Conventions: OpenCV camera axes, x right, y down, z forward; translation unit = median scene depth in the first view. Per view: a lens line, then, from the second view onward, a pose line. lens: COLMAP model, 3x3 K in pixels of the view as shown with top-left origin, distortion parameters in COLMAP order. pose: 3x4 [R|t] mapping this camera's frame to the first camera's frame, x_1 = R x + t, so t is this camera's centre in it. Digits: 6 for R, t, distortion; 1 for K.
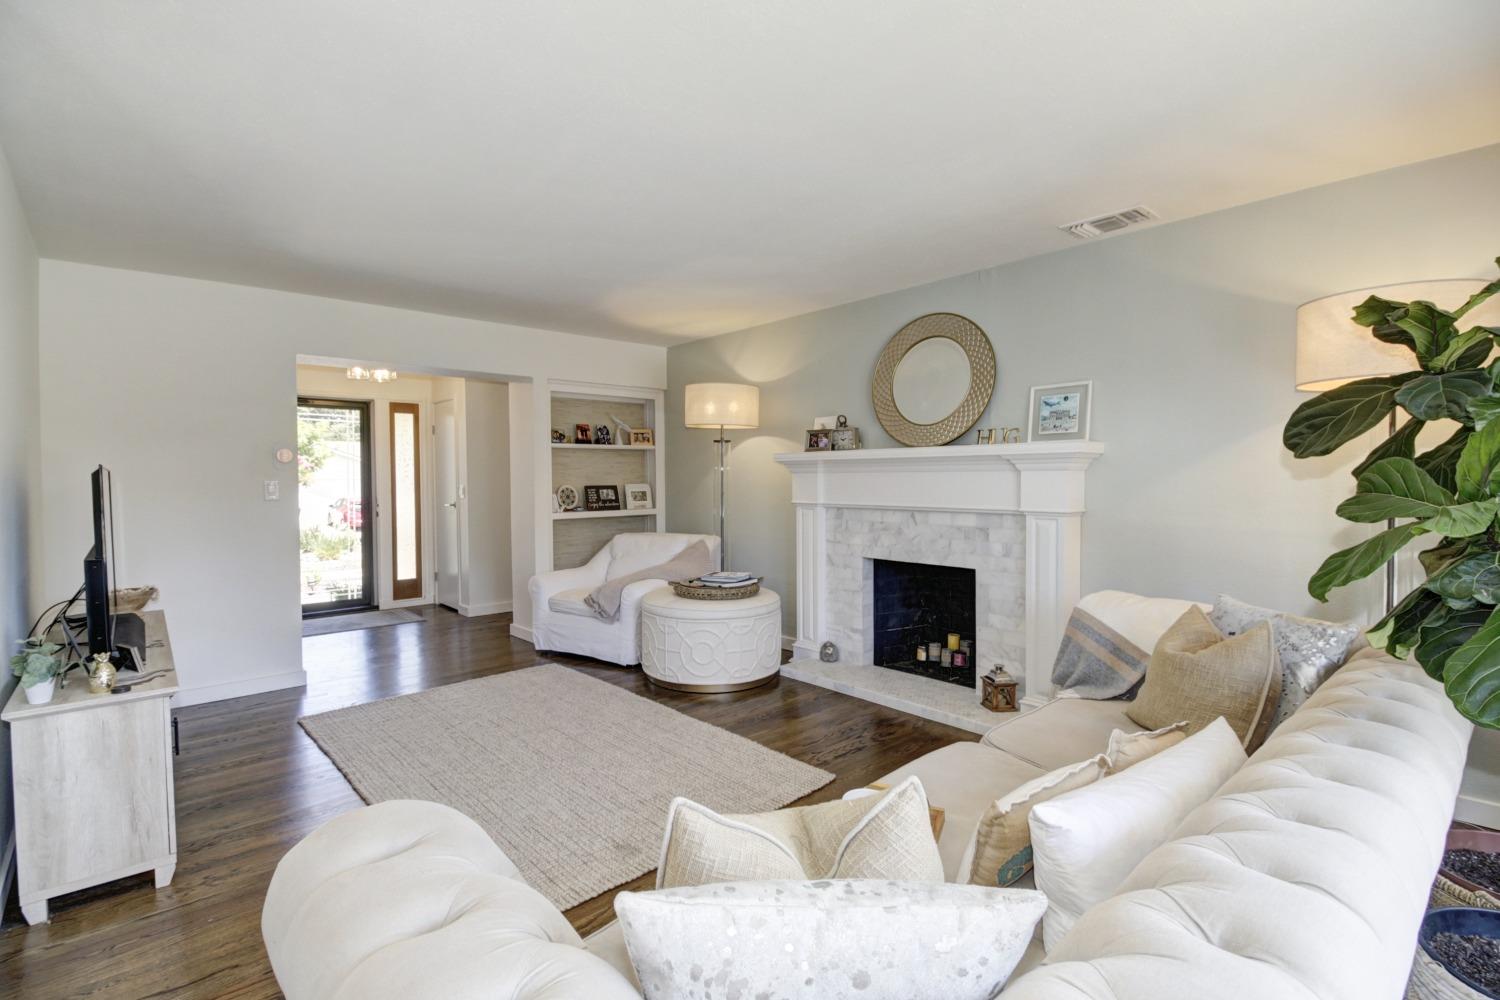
lens RADIAL K [[695.3, 0, 747.2], [0, 695.3, 496.4], [0, 0, 1]] dist [0.009701, -0.008521]
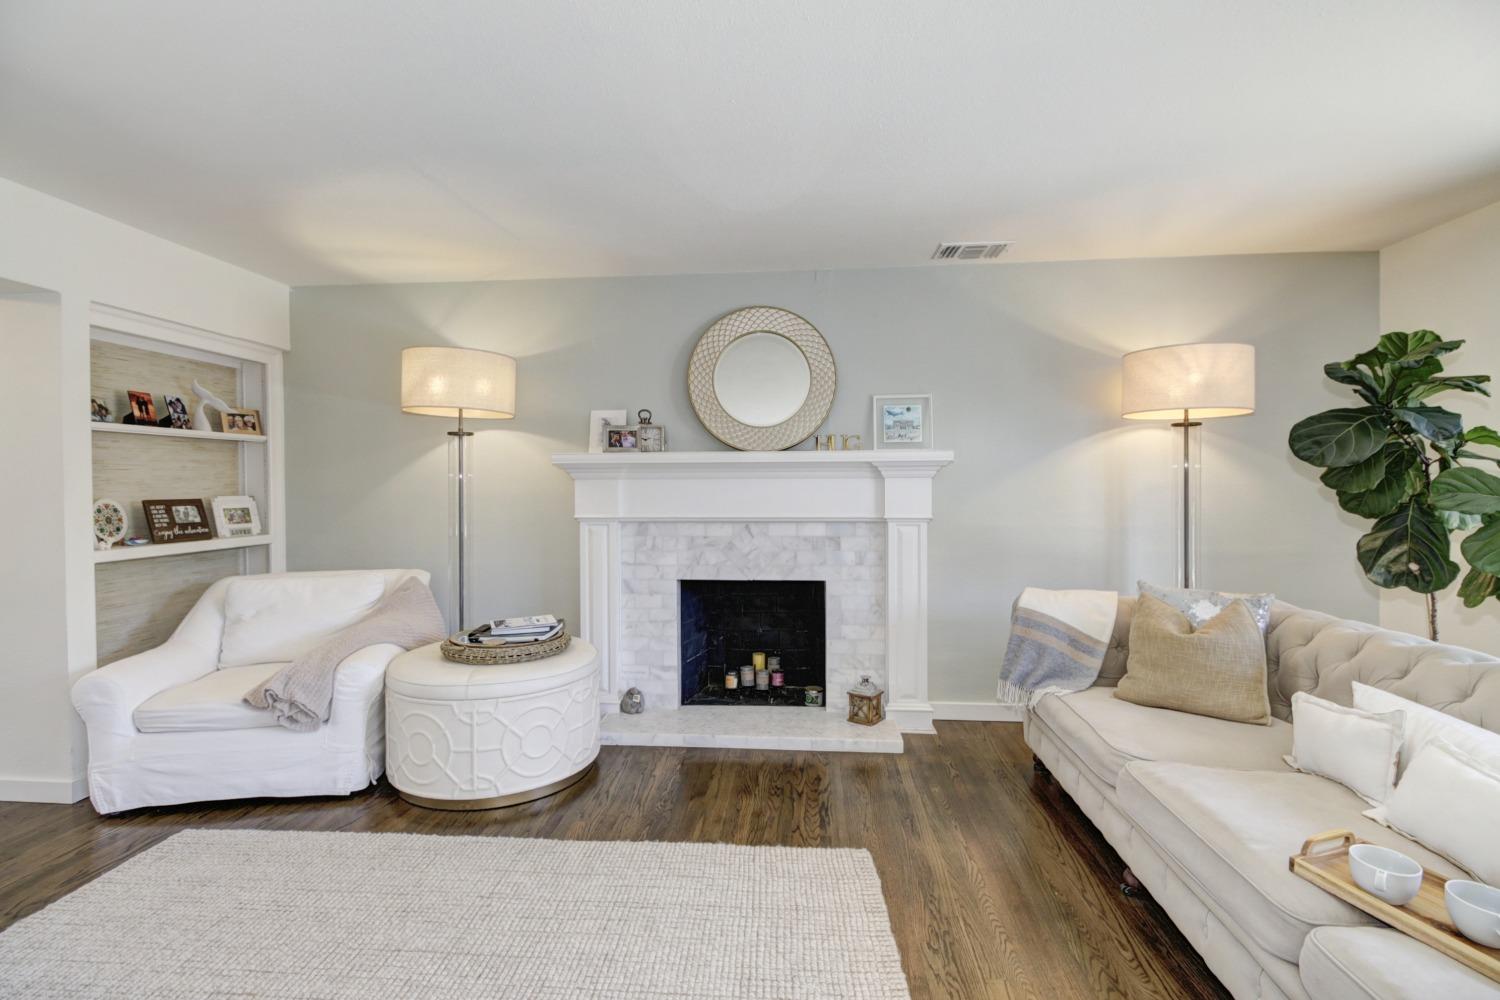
lens RADIAL K [[693.2, 0, 746.1], [0, 693.2, 494.0], [0, 0, 1]] dist [0.012518, -0.013521]
pose [[0.728992, -0.006884, 0.684488, -0.348629], [0.019961, 0.999738, -0.011205, -0.005190], [-0.684232, 0.021832, 0.728938, 0.327423]]
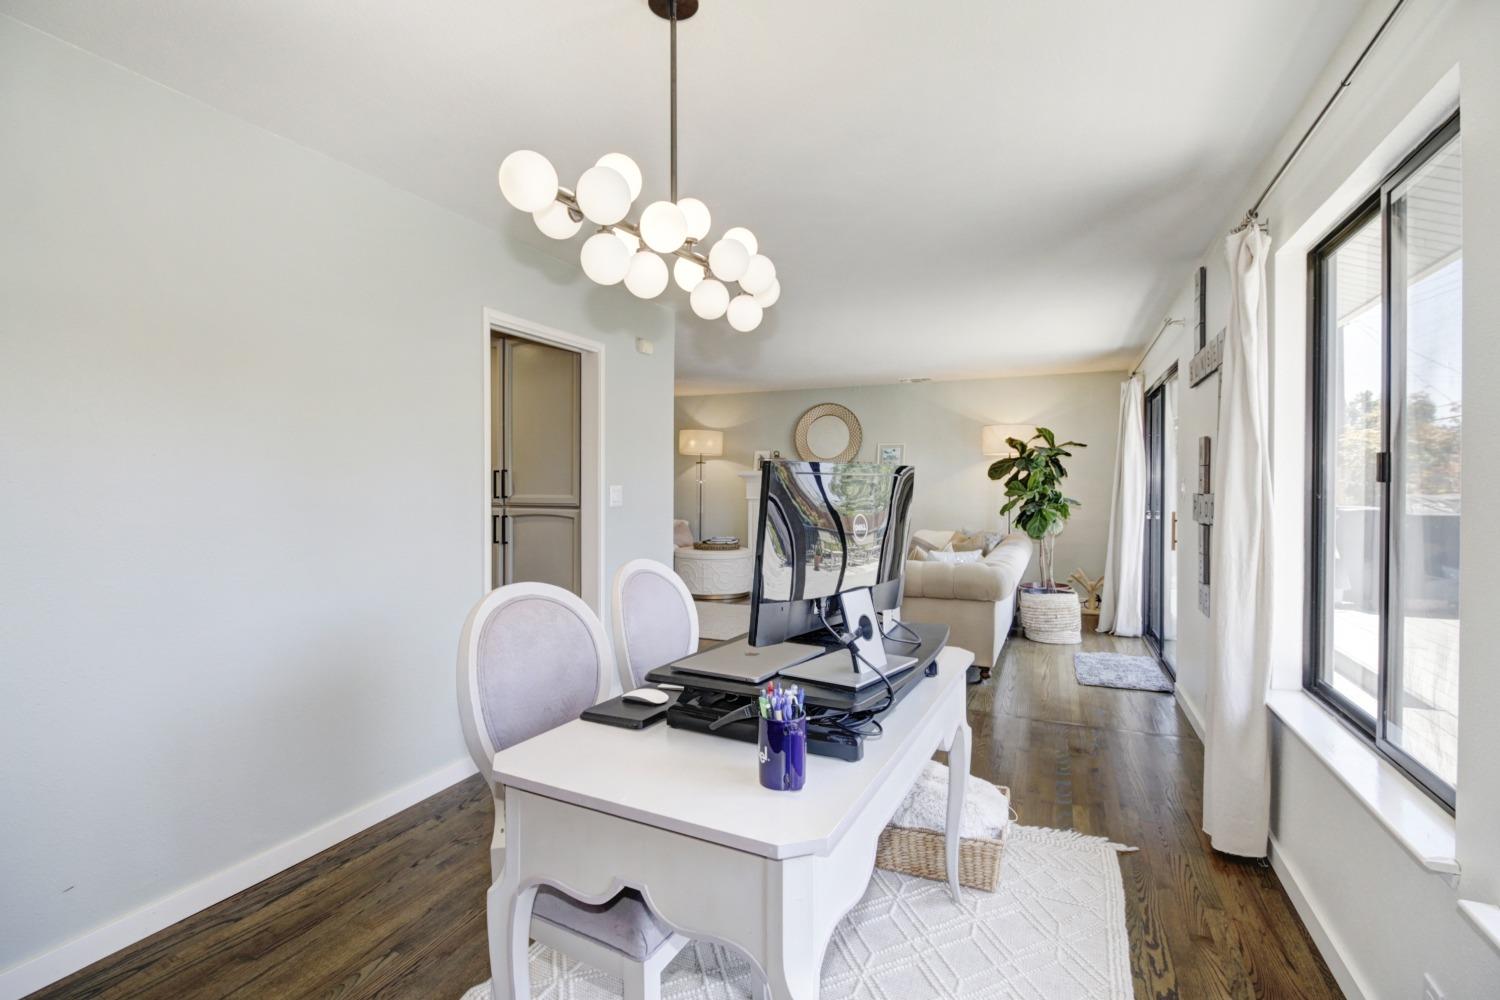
lens RADIAL K [[695.3, 0, 747.2], [0, 695.3, 496.4], [0, 0, 1]] dist [0.009701, -0.008521]
pose [[0.912089, -0.000390, 0.409992, -0.716230], [0.004571, 0.999947, -0.009216, 0.021271], [-0.409967, 0.010280, 0.912043, -0.681431]]
